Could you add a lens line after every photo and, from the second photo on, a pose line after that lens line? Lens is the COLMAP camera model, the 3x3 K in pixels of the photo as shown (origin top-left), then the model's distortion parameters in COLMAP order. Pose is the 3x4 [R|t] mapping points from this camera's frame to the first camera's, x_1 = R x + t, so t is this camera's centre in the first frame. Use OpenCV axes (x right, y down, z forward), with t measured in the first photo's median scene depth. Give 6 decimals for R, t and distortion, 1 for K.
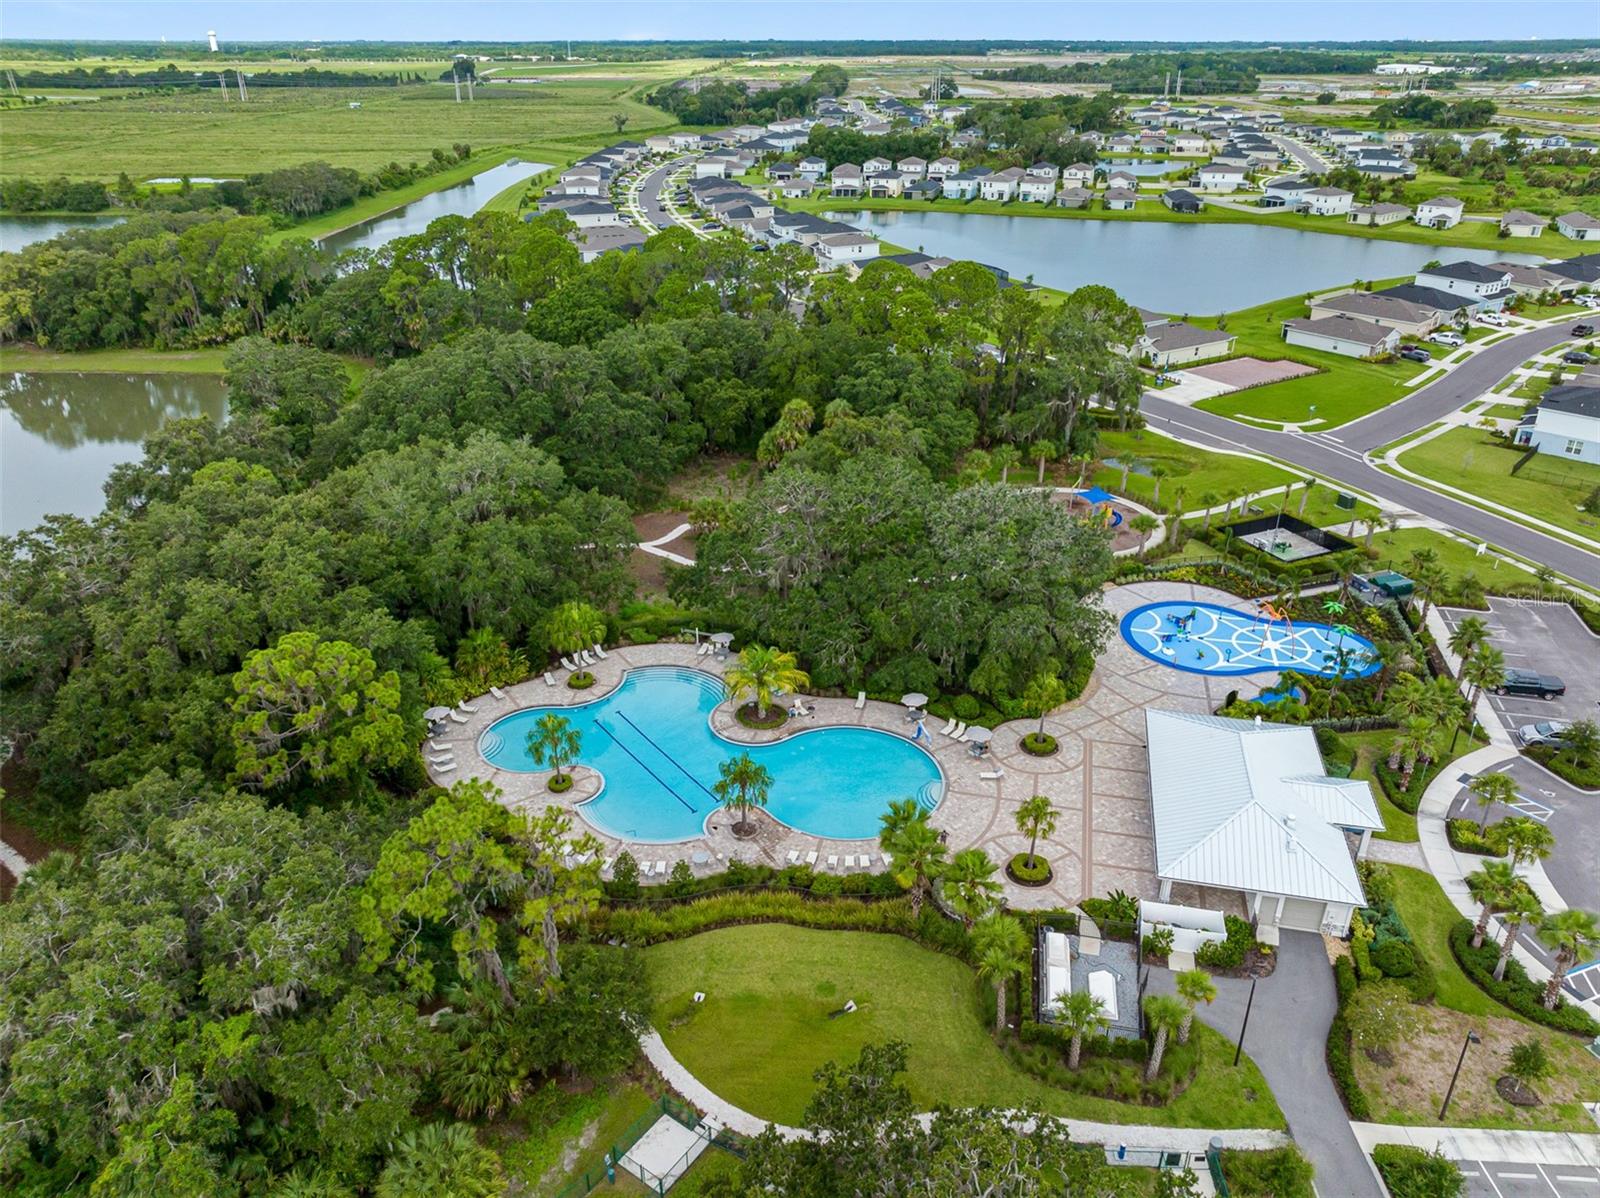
lens RADIAL K [[1137.1, 0, 801.3], [0, 1137.1, 594.6], [0, 0, 1]] dist [-0.027927, 0.036072]
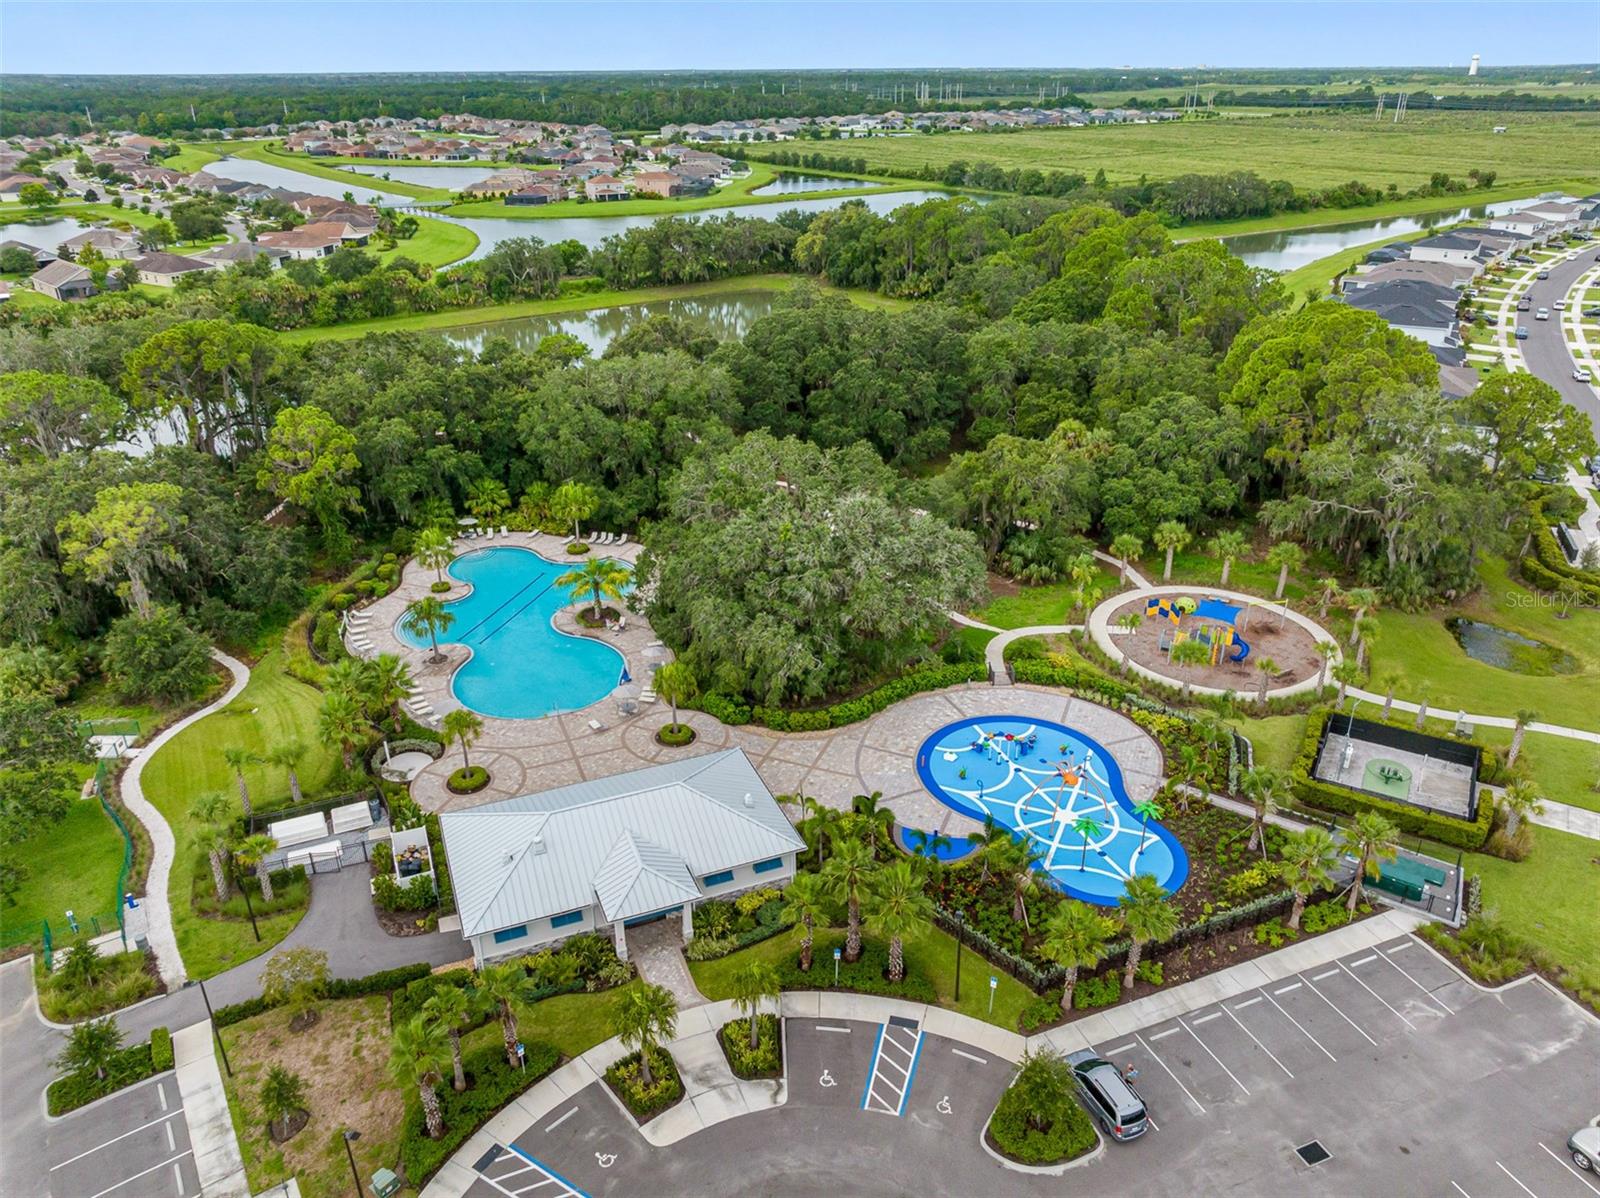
lens RADIAL K [[1130.2, 0, 801.5], [0, 1130.2, 594.4], [0, 0, 1]] dist [-0.004868, -0.002200]
pose [[0.580125, 0.344031, -0.738307, 0.727999], [-0.356961, 0.922126, 0.149203, -0.123800], [0.732143, 0.176991, 0.657754, 0.328321]]
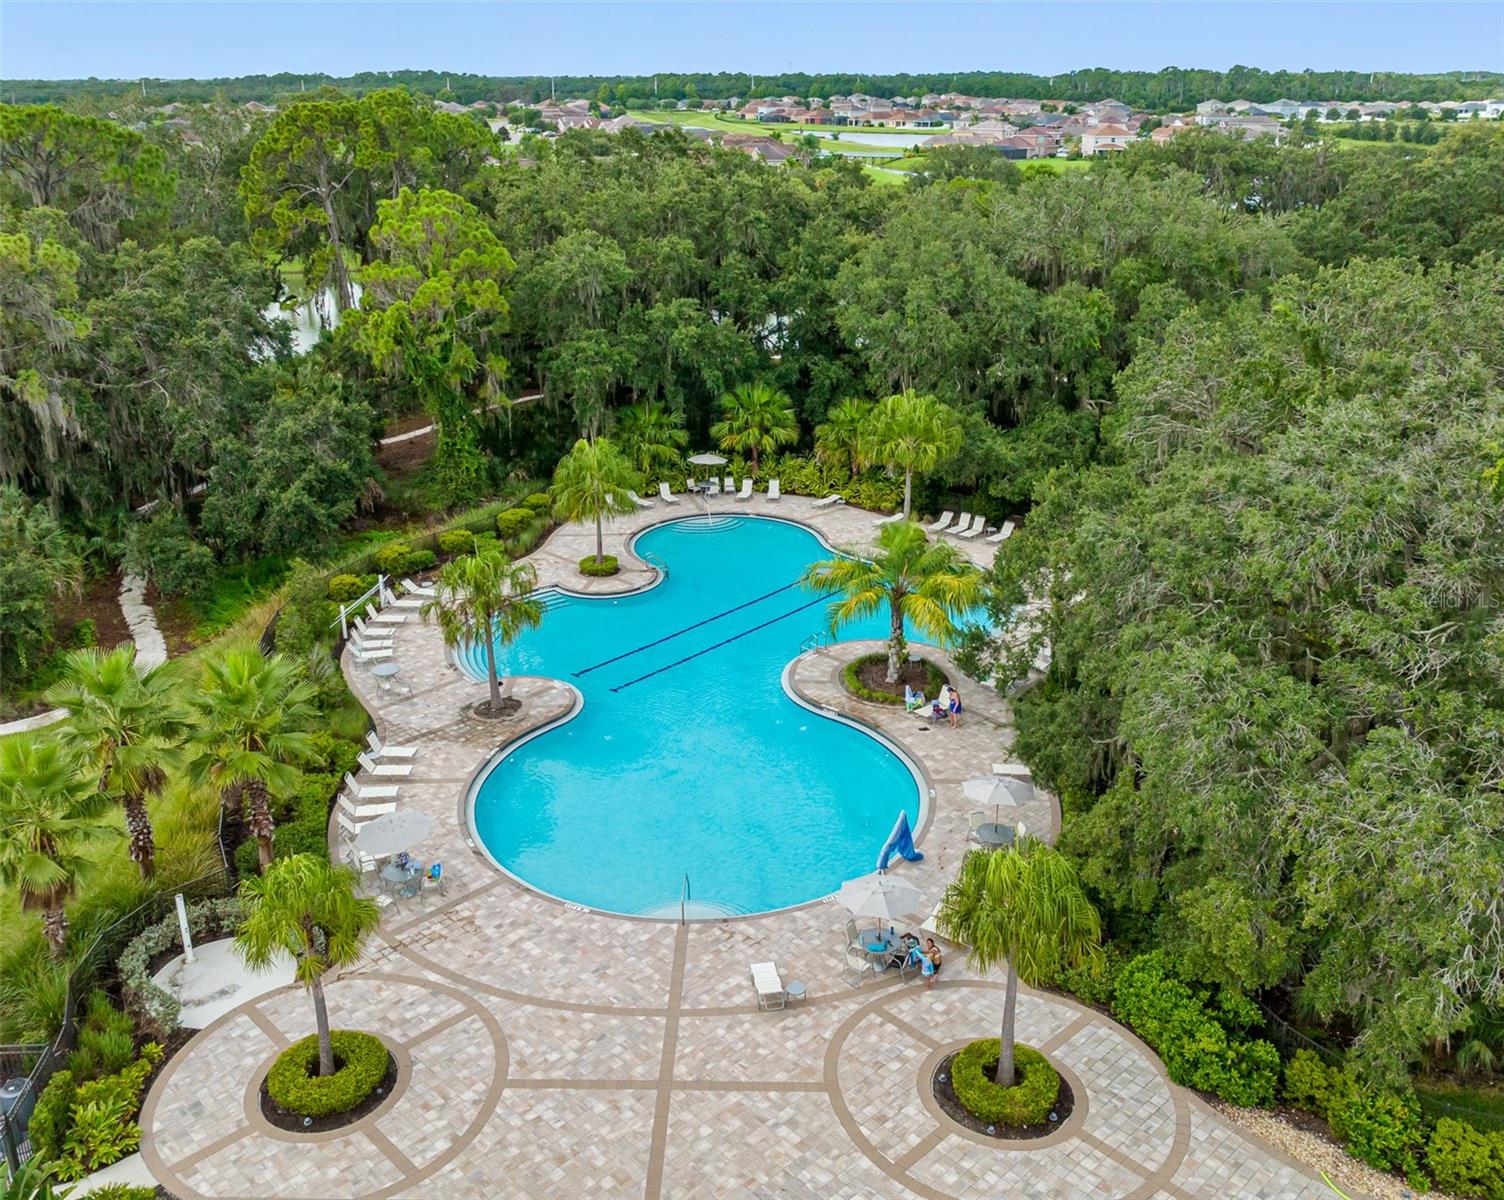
lens RADIAL K [[1376.6, 0, 756.0], [0, 1376.6, 597.8], [0, 0, 1]] dist [0.034180, -0.092330]
pose [[0.209005, 0.347969, -0.913912, 0.365688], [-0.432900, 0.870917, 0.232598, -0.022464], [0.876878, 0.347018, 0.332661, 0.608221]]
